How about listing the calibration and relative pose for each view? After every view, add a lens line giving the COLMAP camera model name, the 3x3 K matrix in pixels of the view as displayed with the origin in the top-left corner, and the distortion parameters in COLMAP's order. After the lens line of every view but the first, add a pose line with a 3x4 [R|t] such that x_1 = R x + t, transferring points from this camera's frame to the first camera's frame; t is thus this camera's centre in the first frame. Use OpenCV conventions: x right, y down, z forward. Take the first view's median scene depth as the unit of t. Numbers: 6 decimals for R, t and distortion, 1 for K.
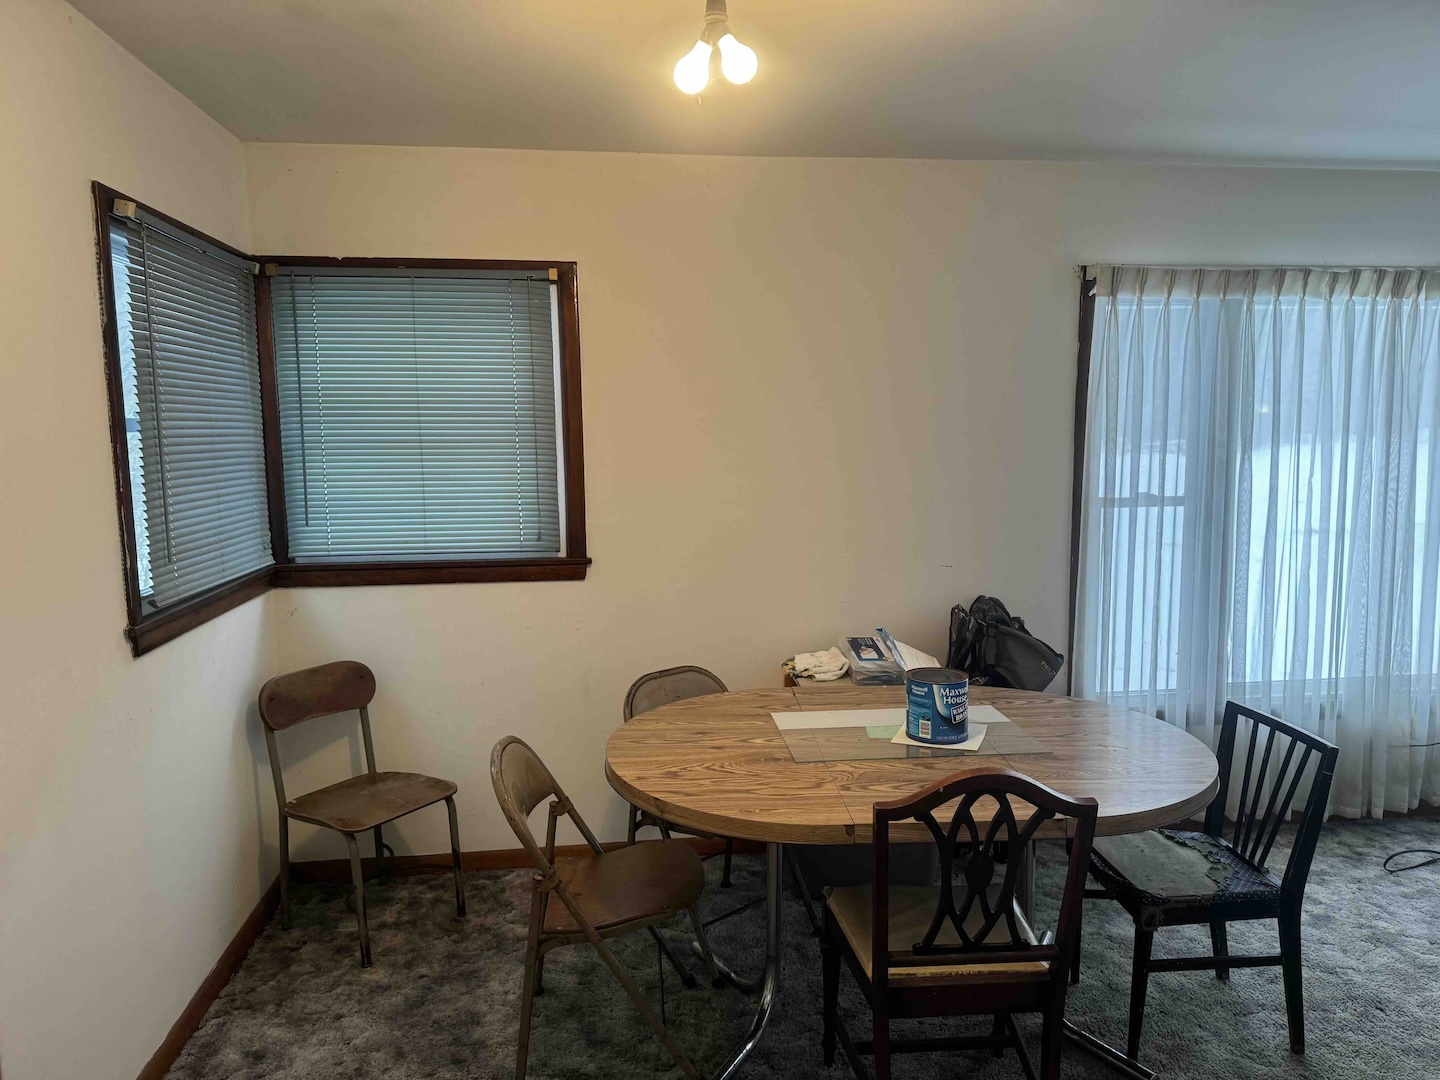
lens RADIAL K [[1006.7, 0, 715.6], [0, 1006.7, 519.4], [0, 0, 1]] dist [0.120259, -0.224493]
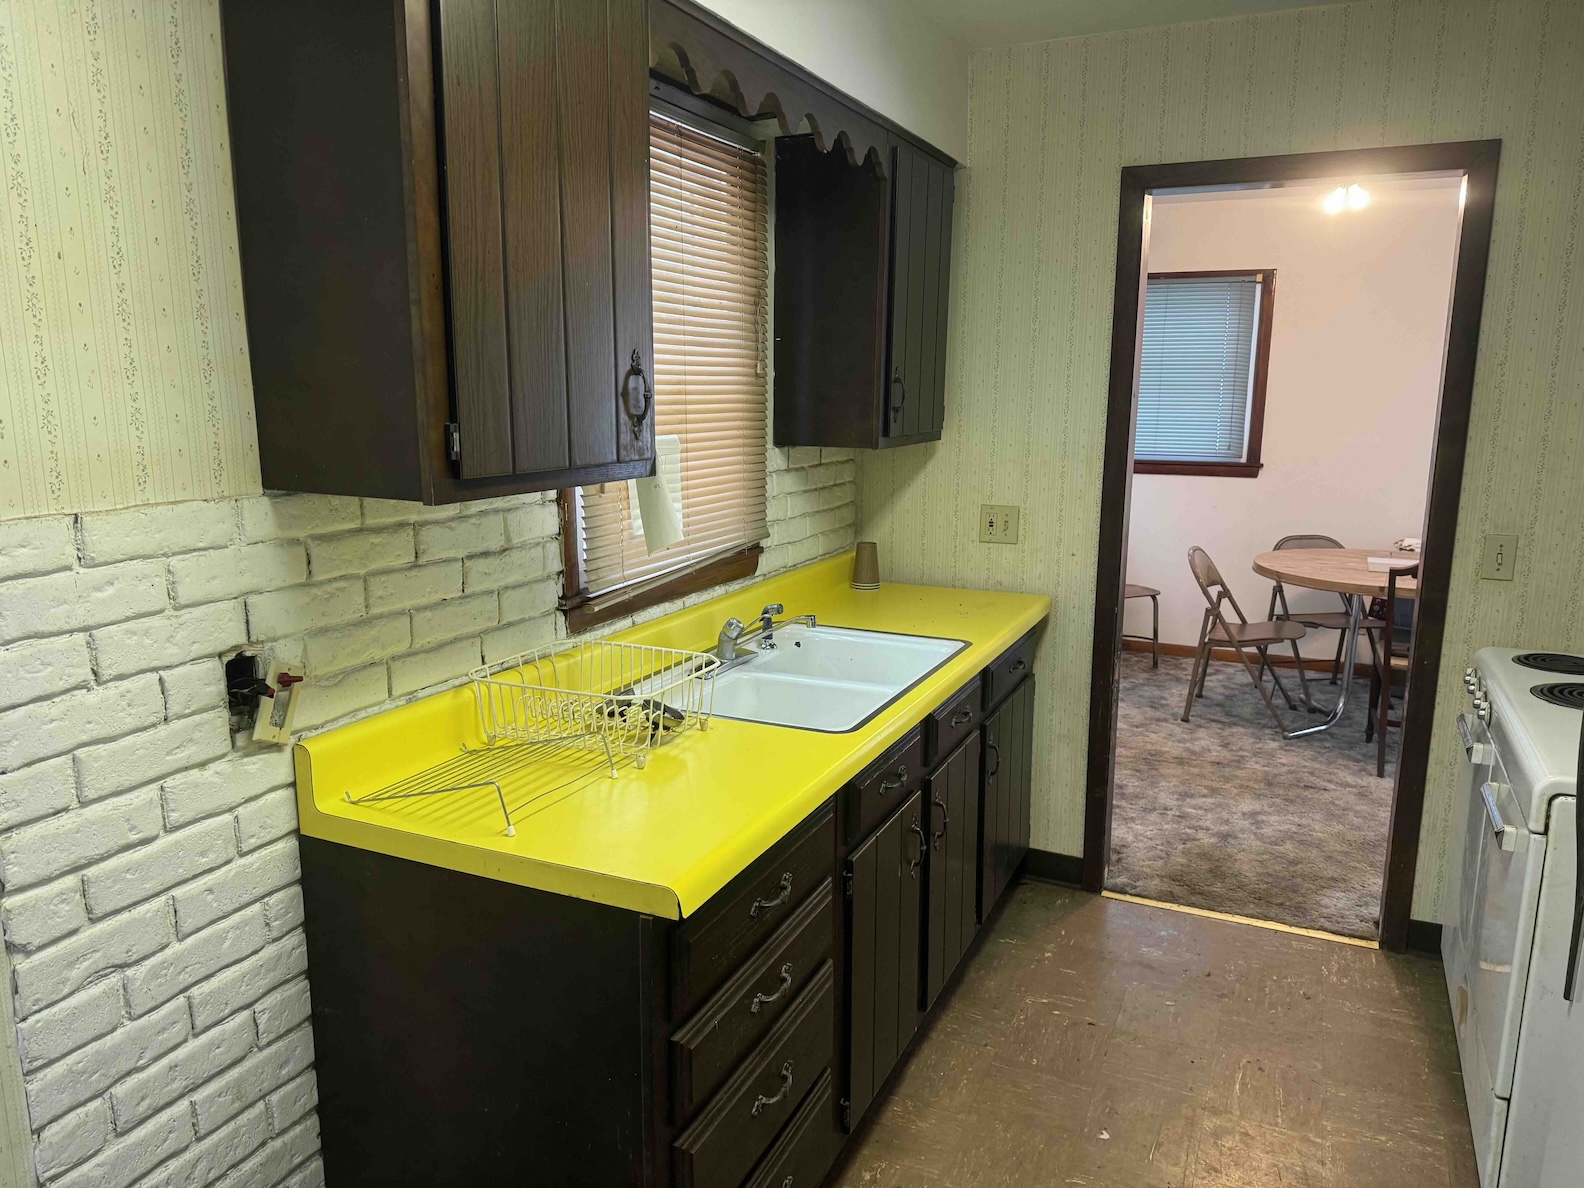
lens RADIAL K [[1107.4, 0, 787.2], [0, 1107.4, 571.3], [0, 0, 1]] dist [0.120259, -0.224493]
pose [[0.848545, 0.116269, -0.516191, 0.172964], [-0.075337, 0.992168, 0.099637, 0.089523], [0.523732, -0.045658, 0.850658, -0.888890]]
